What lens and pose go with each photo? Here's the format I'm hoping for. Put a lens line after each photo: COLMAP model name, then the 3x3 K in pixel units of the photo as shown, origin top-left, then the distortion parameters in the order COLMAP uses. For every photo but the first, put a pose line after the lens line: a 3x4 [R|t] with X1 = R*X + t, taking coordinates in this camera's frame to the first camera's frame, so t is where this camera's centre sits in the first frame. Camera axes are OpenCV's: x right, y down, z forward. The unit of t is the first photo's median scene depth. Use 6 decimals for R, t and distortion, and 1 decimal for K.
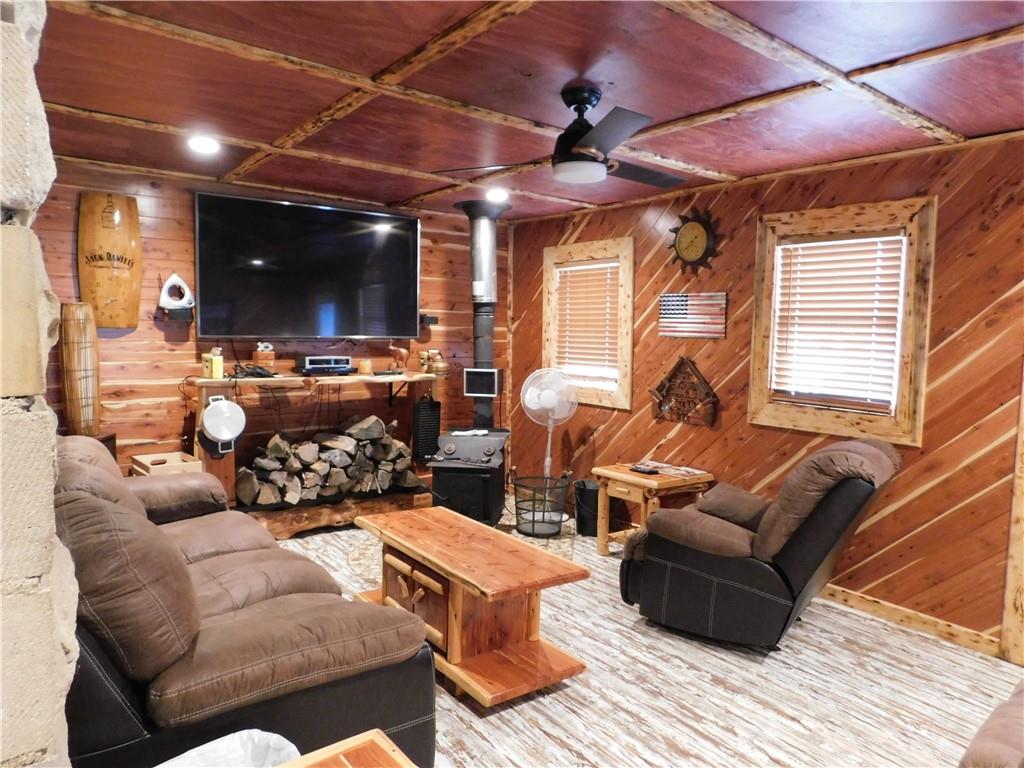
lens RADIAL K [[680.0, 0, 509.4], [0, 680.0, 379.1], [0, 0, 1]] dist [-0.027605, 0.000072]
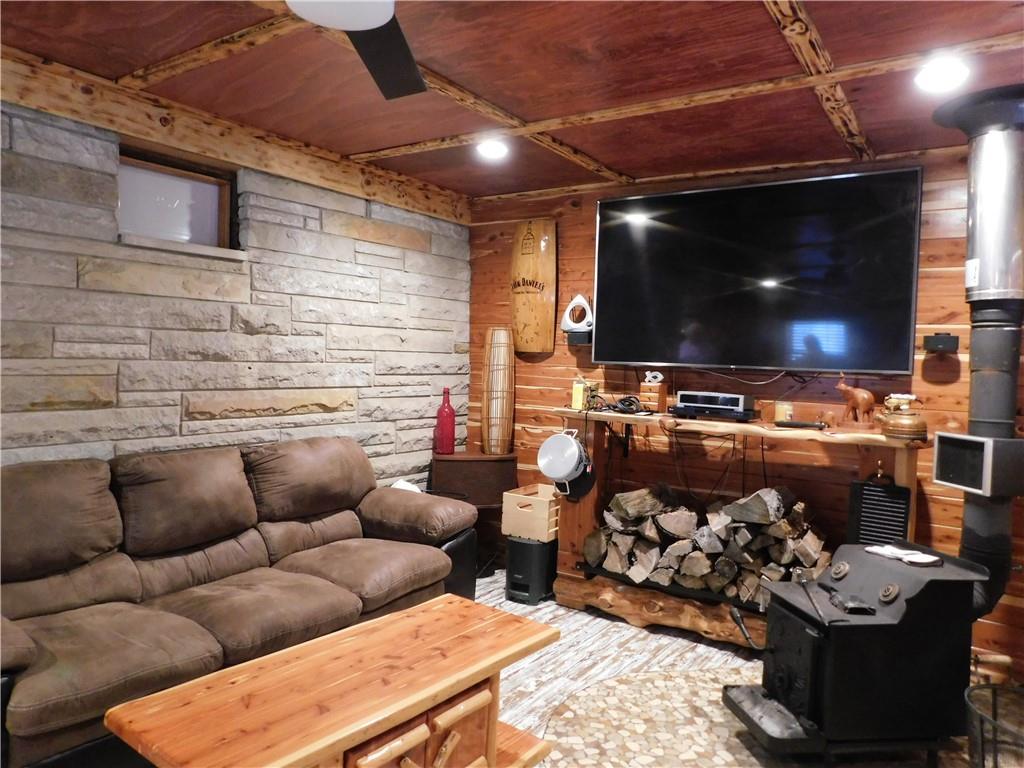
lens RADIAL K [[710.1, 0, 512.4], [0, 710.1, 383.4], [0, 0, 1]] dist [-0.033570, 0.020915]
pose [[0.323620, 0.022278, -0.945925, 0.375780], [-0.099836, 0.994946, -0.010723, -0.014767], [0.940905, 0.097908, 0.324208, 0.580501]]
